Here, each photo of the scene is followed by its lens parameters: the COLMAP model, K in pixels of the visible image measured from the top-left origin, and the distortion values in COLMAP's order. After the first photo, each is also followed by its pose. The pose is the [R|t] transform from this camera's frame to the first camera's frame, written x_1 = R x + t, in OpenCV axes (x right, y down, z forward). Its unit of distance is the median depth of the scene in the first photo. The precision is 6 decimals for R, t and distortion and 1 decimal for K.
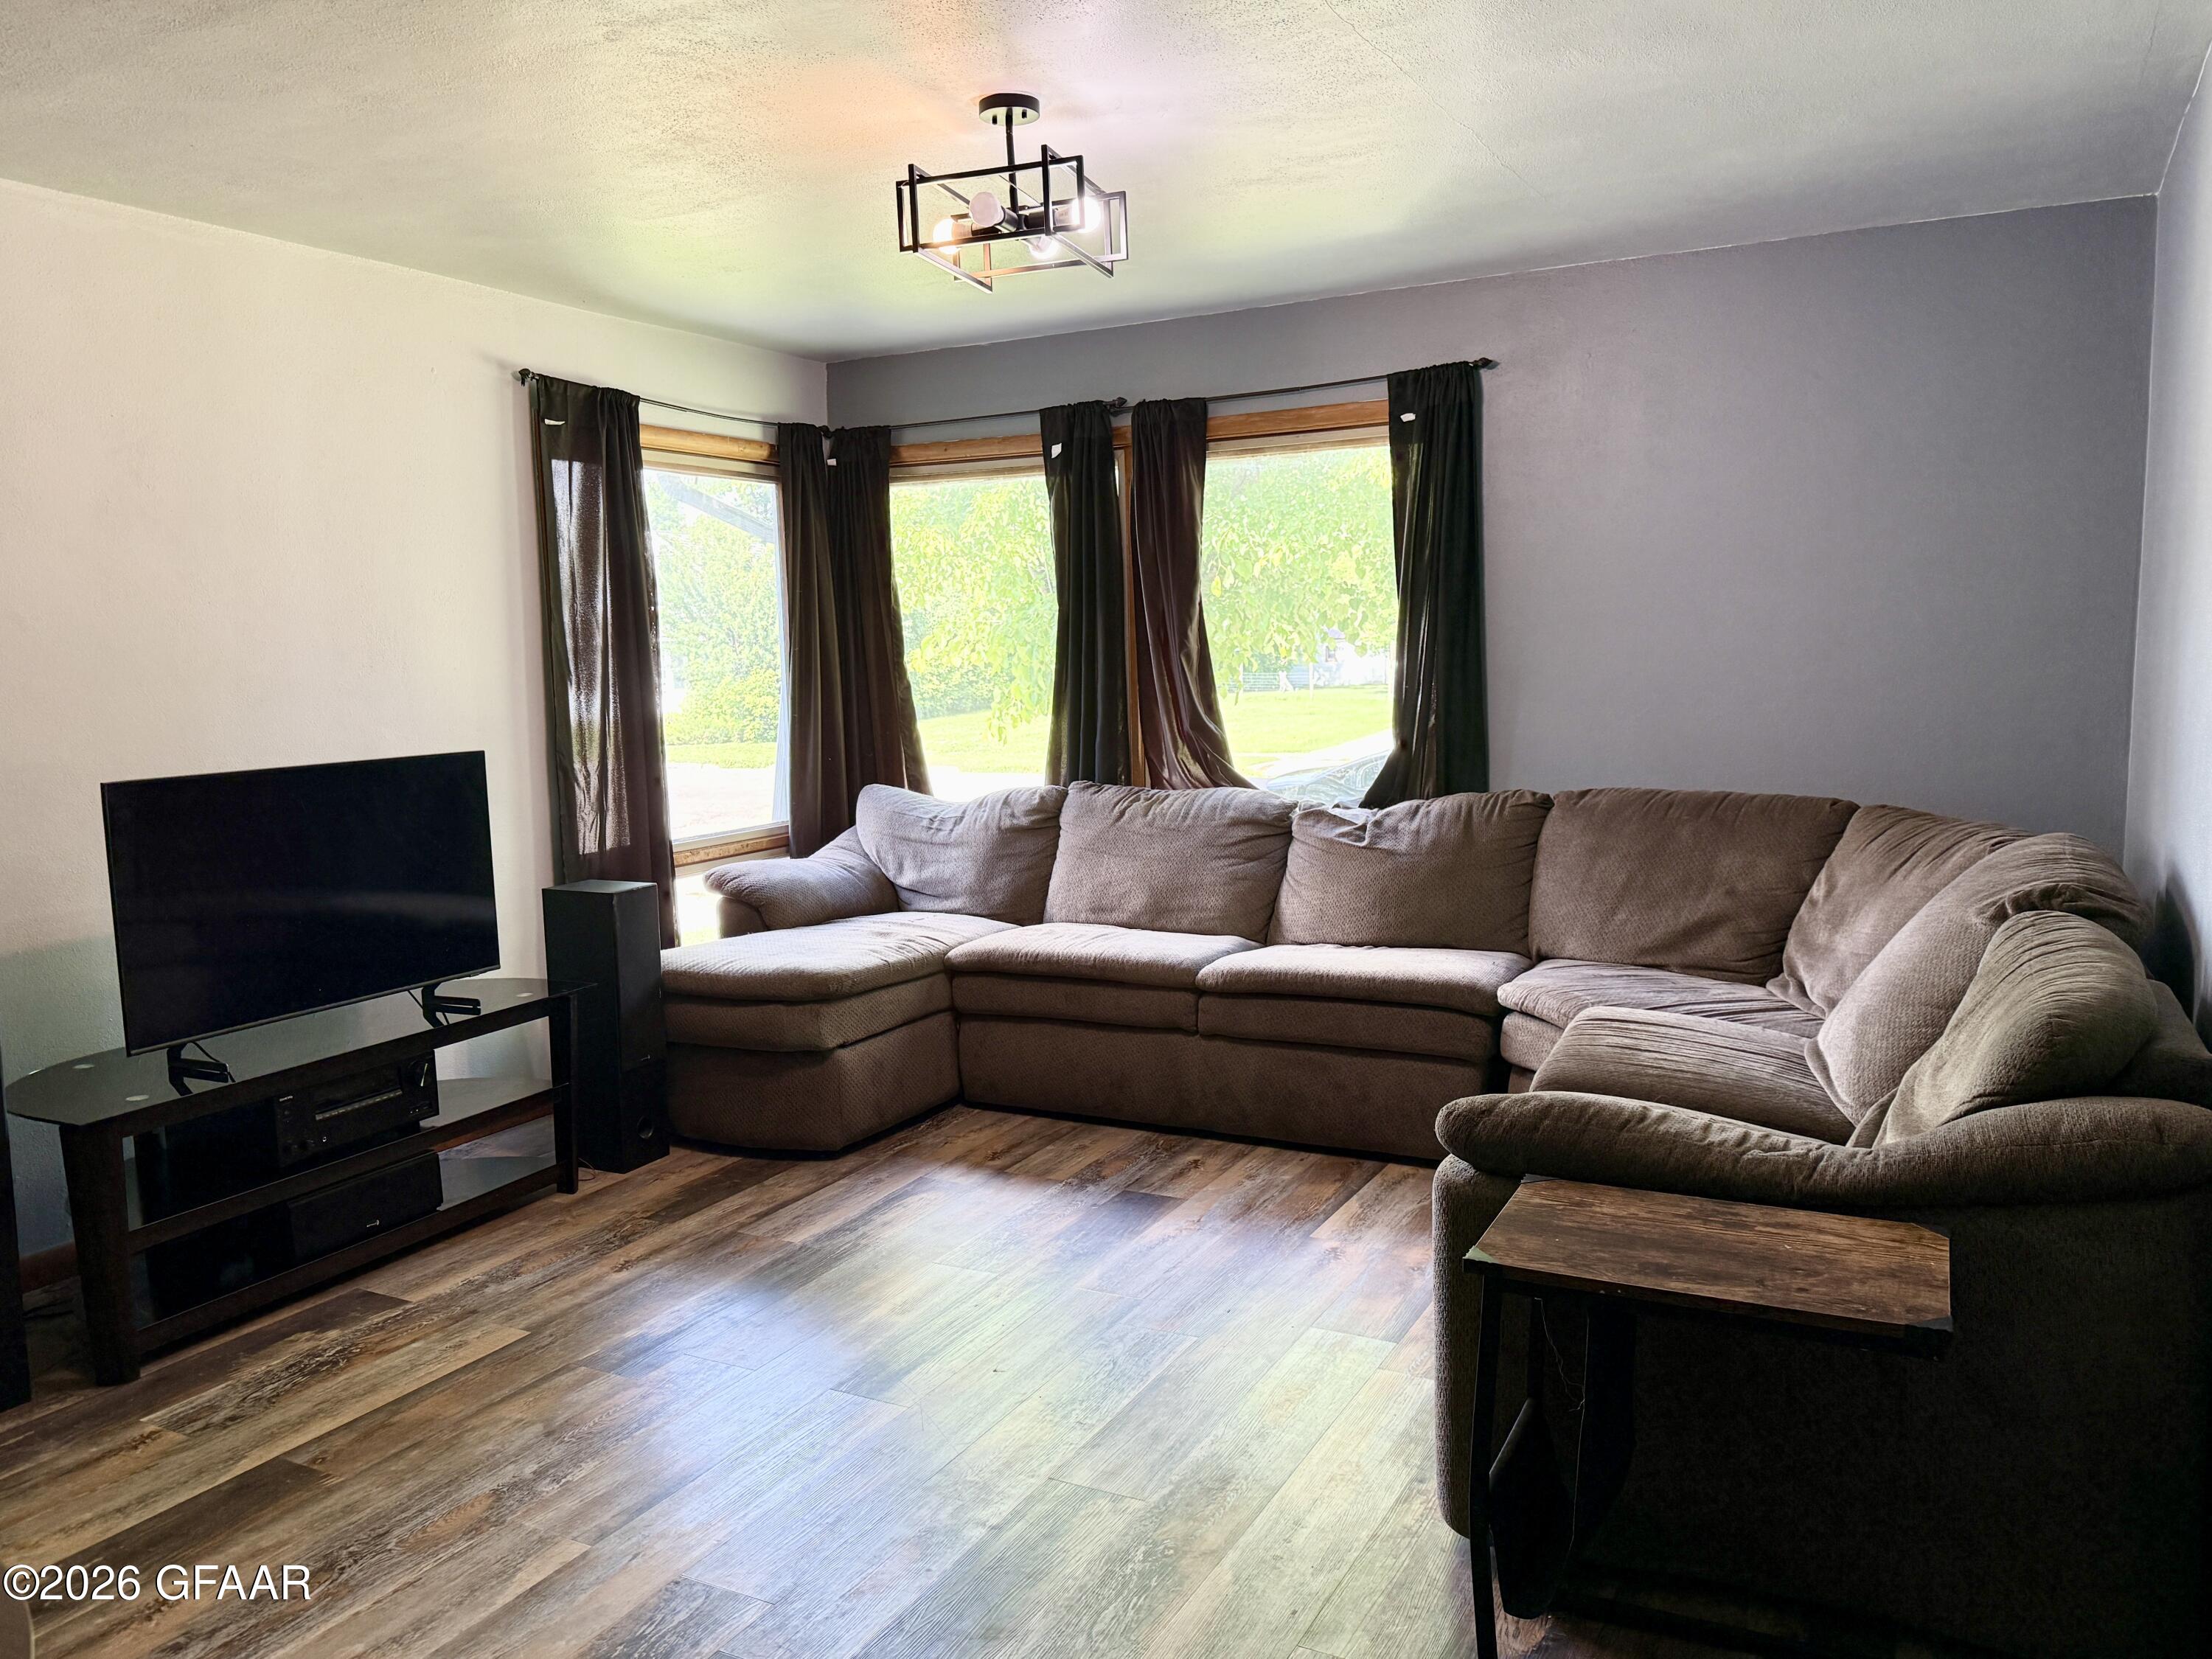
lens RADIAL K [[1643.7, 0, 1099.6], [0, 1643.7, 842.5], [0, 0, 1]] dist [0.010466, -0.025165]
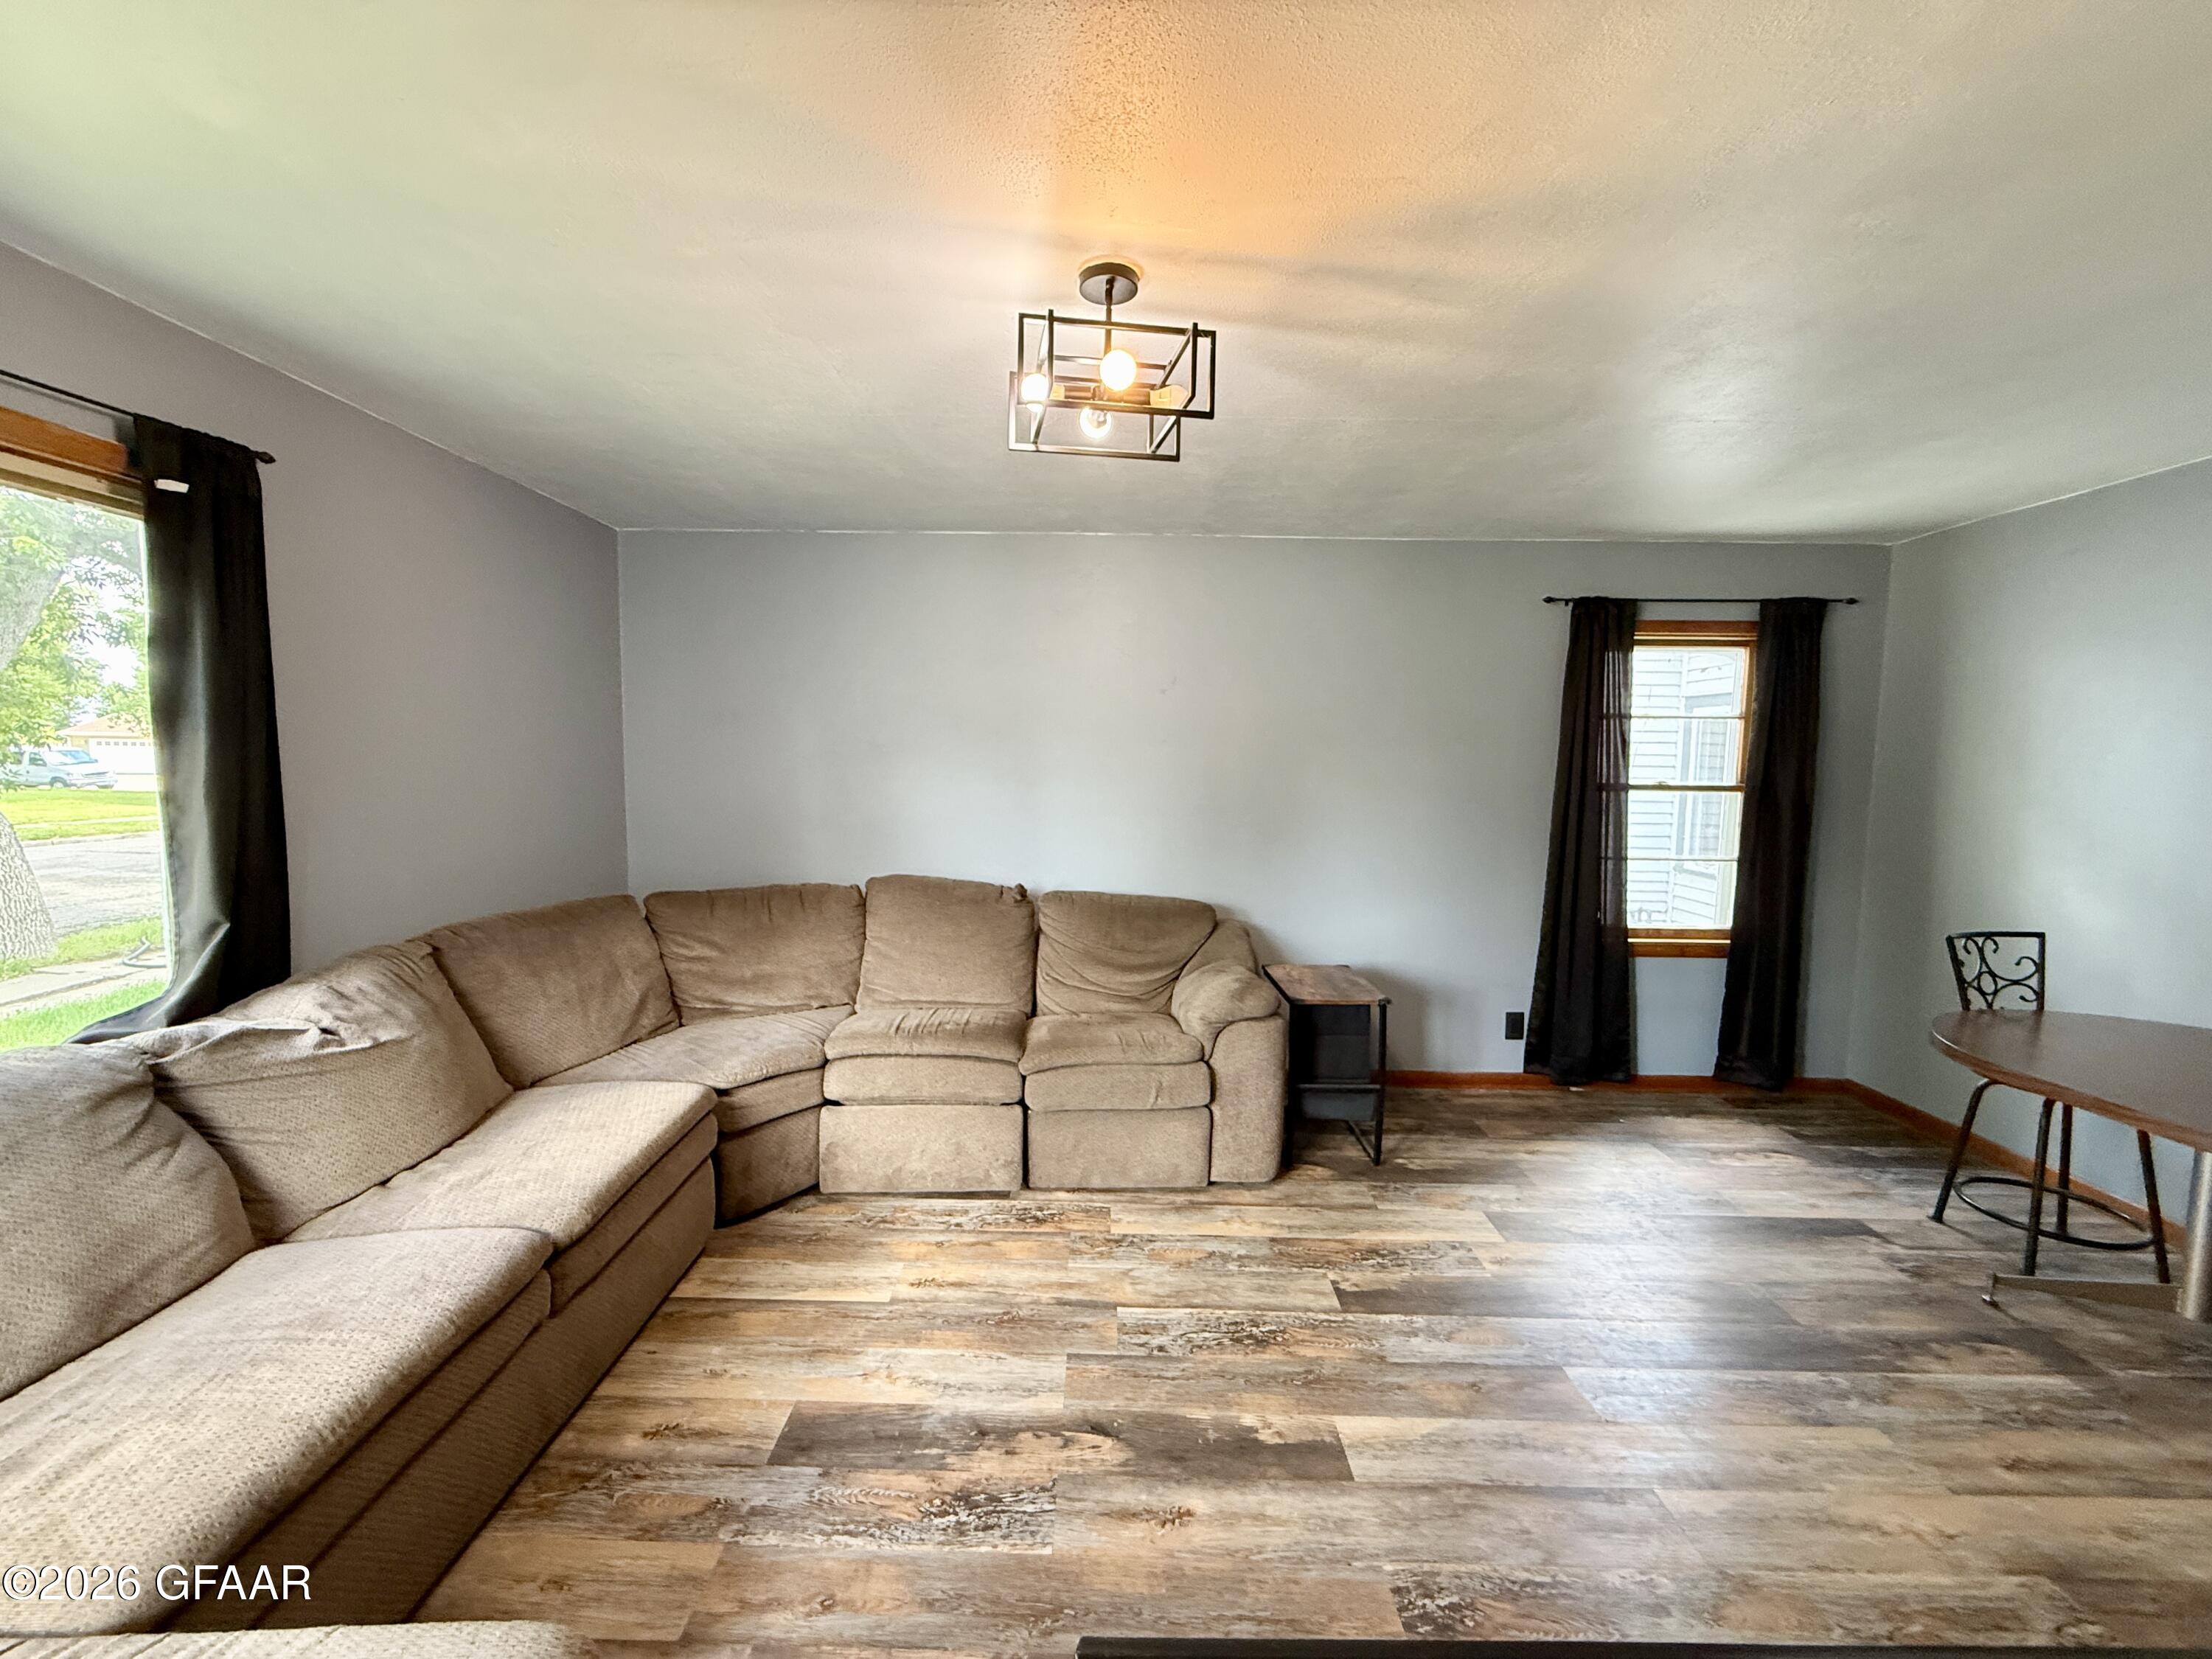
lens RADIAL K [[879.9, 0, 1109.9], [0, 879.9, 816.8], [0, 0, 1]] dist [-0.000478, 0.000377]
pose [[-0.464675, -0.046049, 0.884283, -0.524486], [0.103626, 0.988957, 0.105953, -0.161280], [-0.879397, 0.140869, -0.454772, 1.213573]]
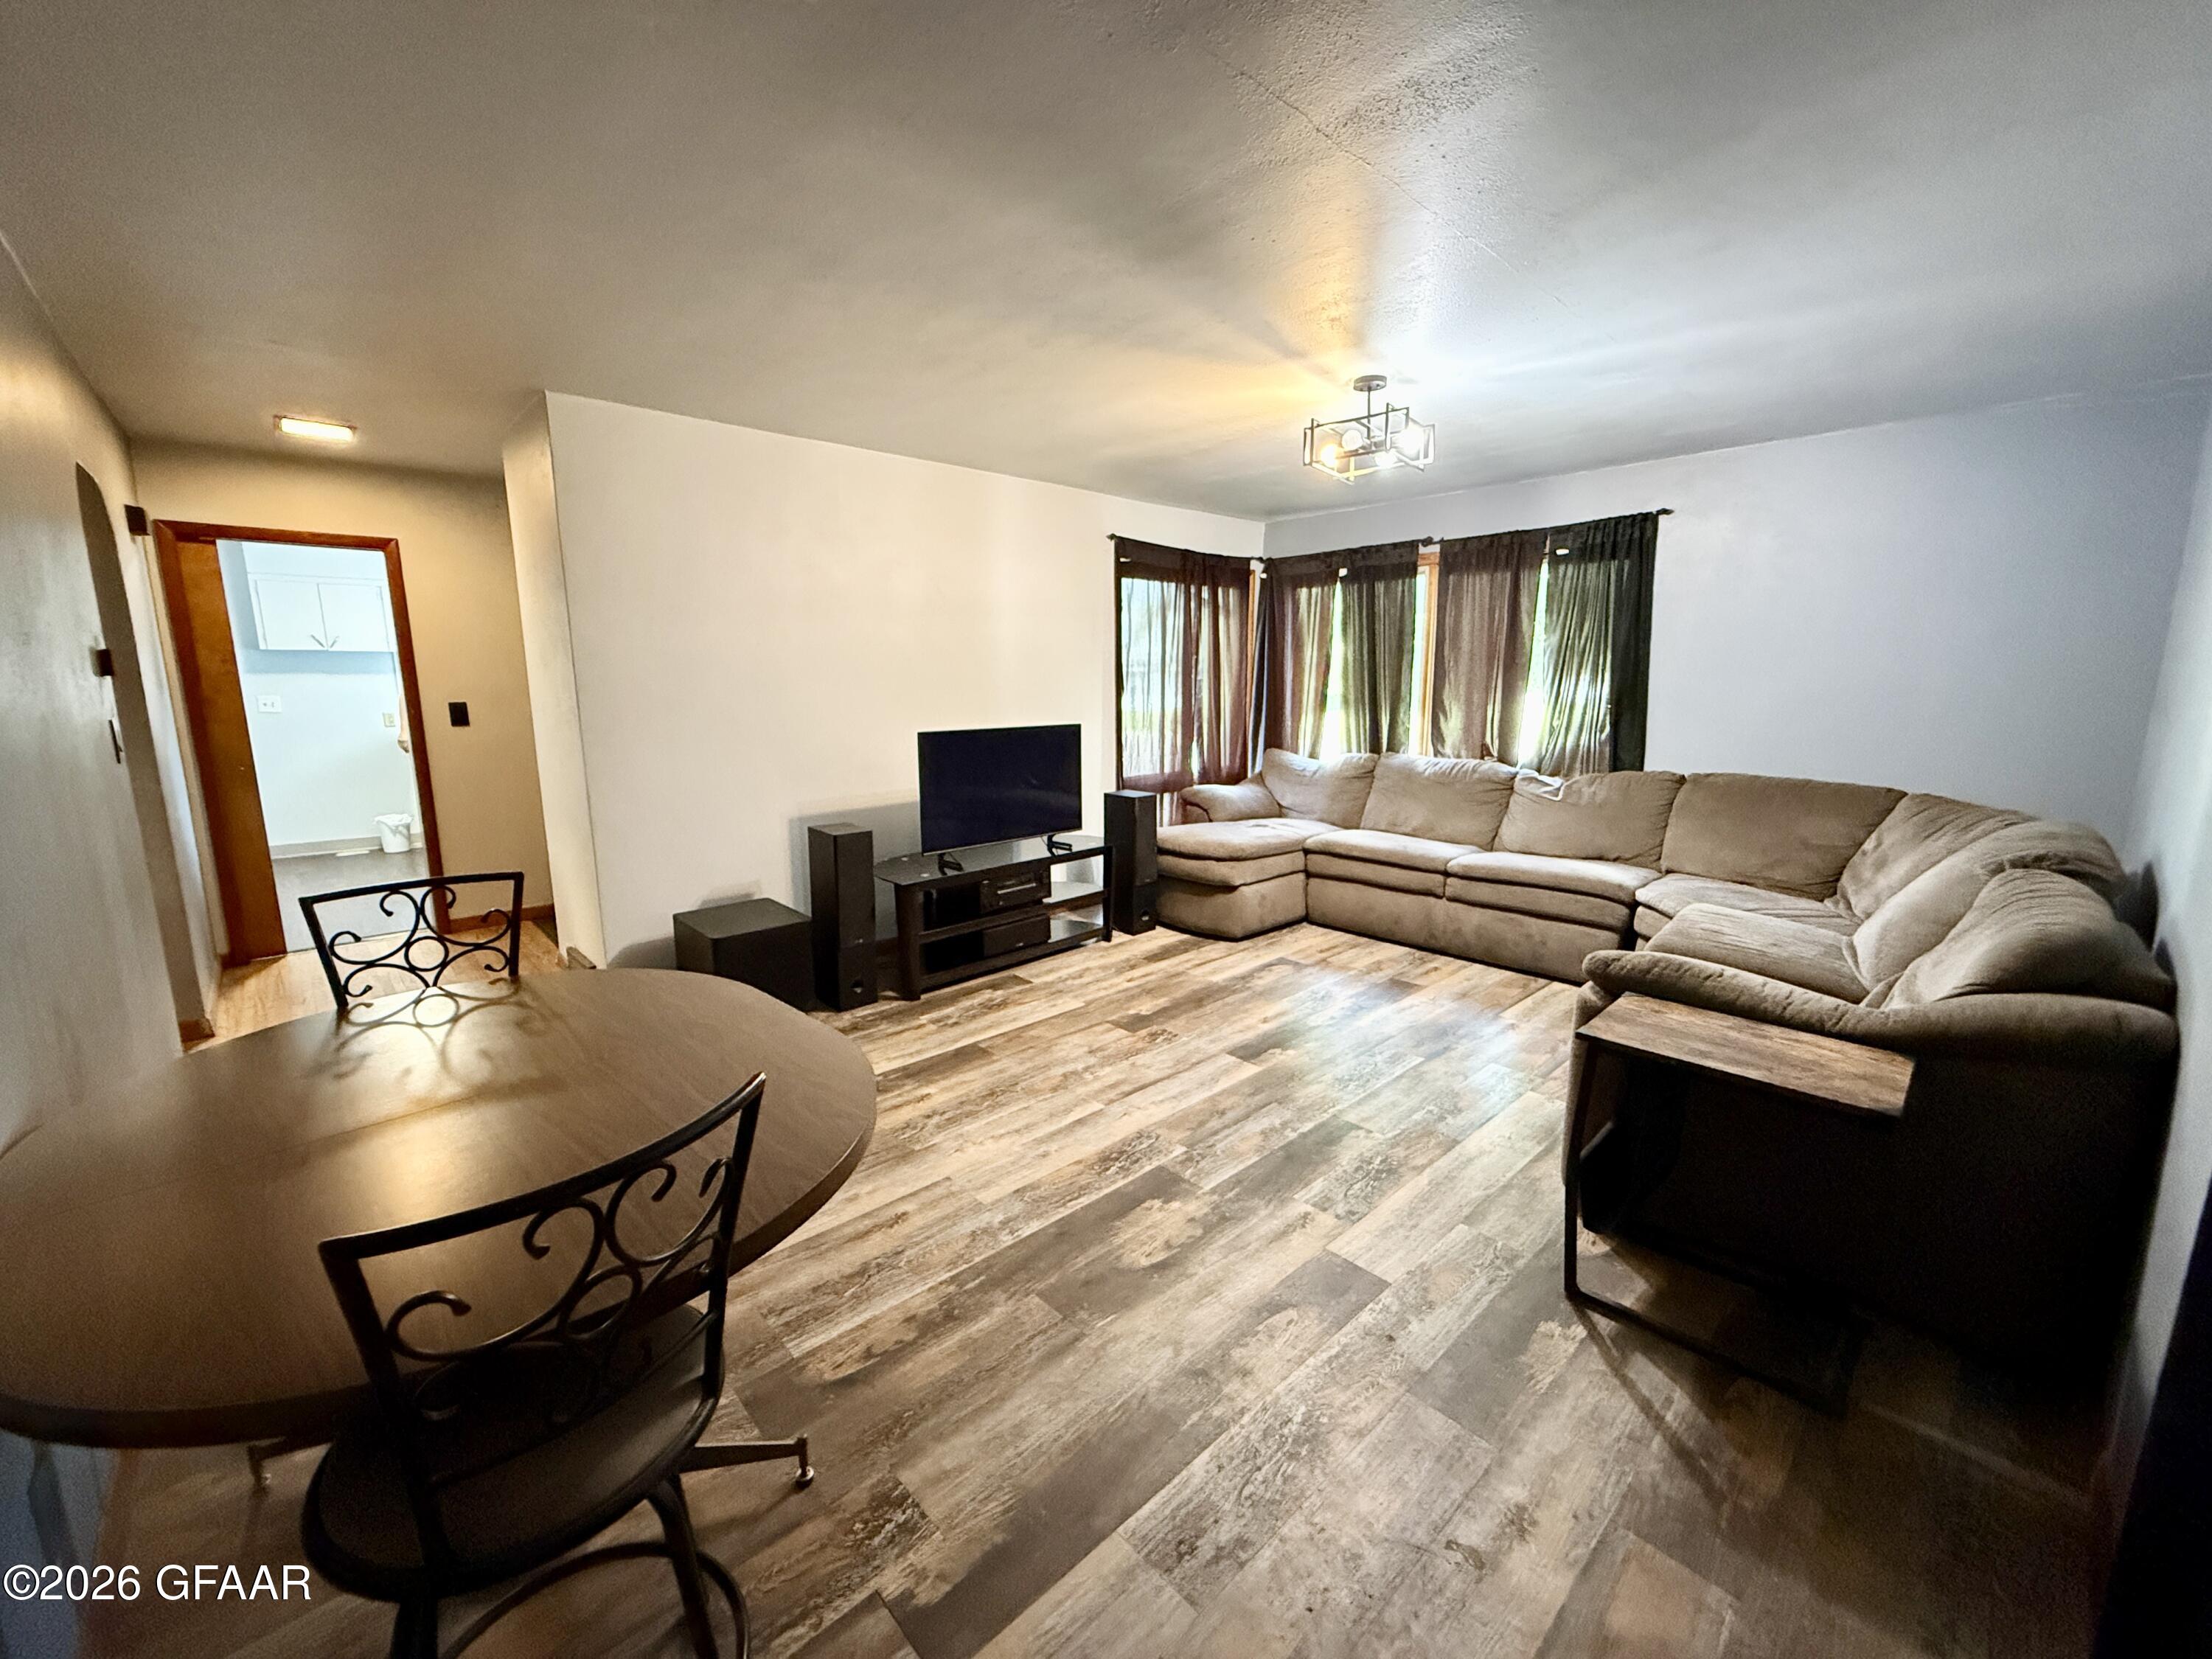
lens RADIAL K [[879.9, 0, 1099.5], [0, 879.9, 818.9], [0, 0, 1]] dist [-0.000478, 0.000377]
pose [[0.942031, 0.073409, -0.327398, 0.018250], [-0.059075, 0.996817, 0.053527, 0.002222], [0.330285, -0.031083, 0.943369, -0.037670]]
